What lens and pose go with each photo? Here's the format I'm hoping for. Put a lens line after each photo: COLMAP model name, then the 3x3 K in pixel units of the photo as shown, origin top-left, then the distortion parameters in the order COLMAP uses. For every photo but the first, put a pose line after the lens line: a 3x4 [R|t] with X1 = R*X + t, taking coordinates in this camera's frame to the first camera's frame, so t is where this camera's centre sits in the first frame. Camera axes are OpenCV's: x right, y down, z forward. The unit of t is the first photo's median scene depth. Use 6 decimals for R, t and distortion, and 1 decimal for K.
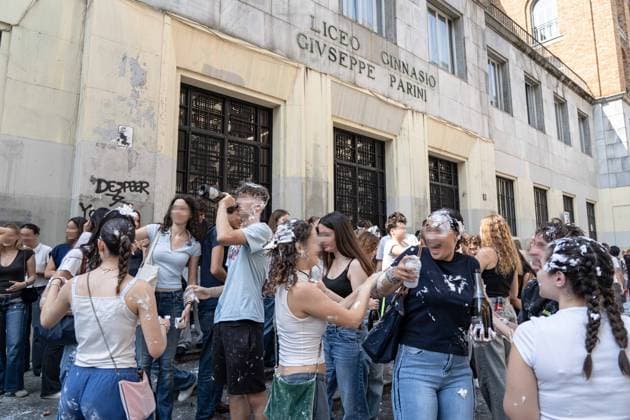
lens RADIAL K [[424.8, 0, 312.5], [0, 424.8, 204.6], [0, 0, 1]] dist [-0.017968, 0.001995]
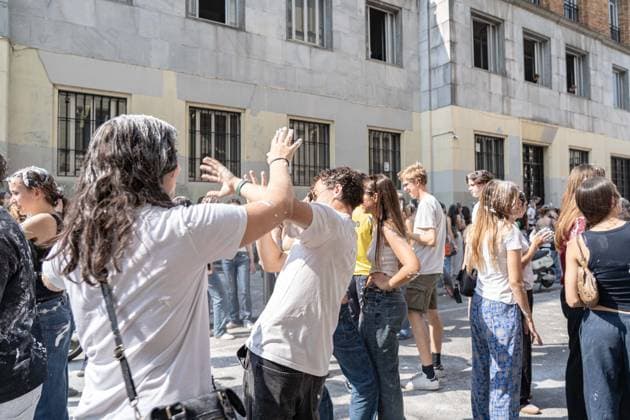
lens RADIAL K [[424.8, 0, 316.5], [0, 424.8, 208.9], [0, 0, 1]] dist [-0.017968, 0.001995]
pose [[0.983506, -0.004302, -0.180822, 1.444855], [0.026460, 0.992384, 0.120308, 0.076141], [0.178927, -0.123108, 0.976130, 0.549876]]
